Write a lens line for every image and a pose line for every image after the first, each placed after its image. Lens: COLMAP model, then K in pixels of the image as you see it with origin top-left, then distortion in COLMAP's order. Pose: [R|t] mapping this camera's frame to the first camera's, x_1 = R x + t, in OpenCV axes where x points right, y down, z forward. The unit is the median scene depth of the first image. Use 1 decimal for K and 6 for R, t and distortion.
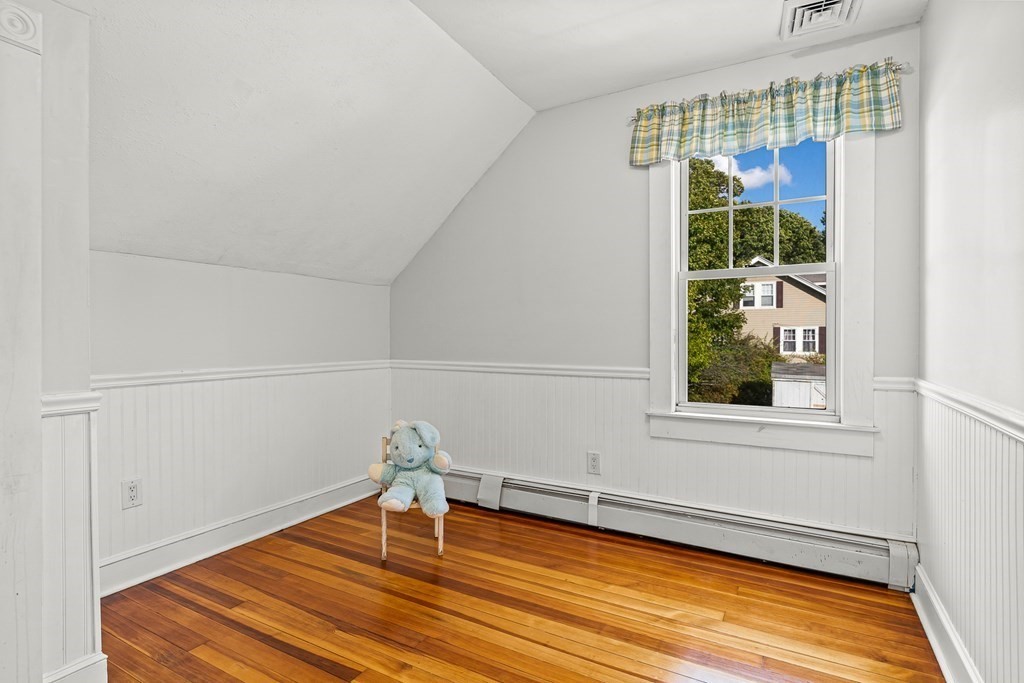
lens RADIAL K [[500.1, 0, 515.6], [0, 500.1, 340.3], [0, 0, 1]] dist [-0.002478, -0.000058]
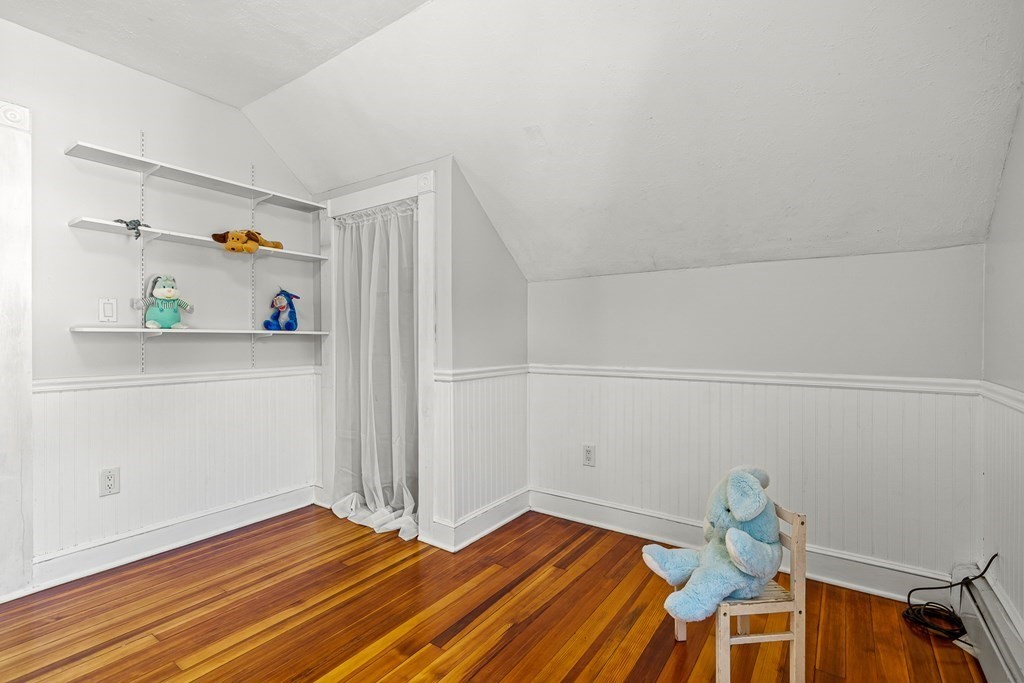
lens RADIAL K [[474.2, 0, 514.3], [0, 474.2, 338.6], [0, 0, 1]] dist [-0.001914, -0.000097]
pose [[-0.109411, 0.001810, -0.993995, 0.548833], [-0.003884, 0.999990, 0.002248, -0.008717], [0.993989, 0.004107, -0.109403, 0.997342]]
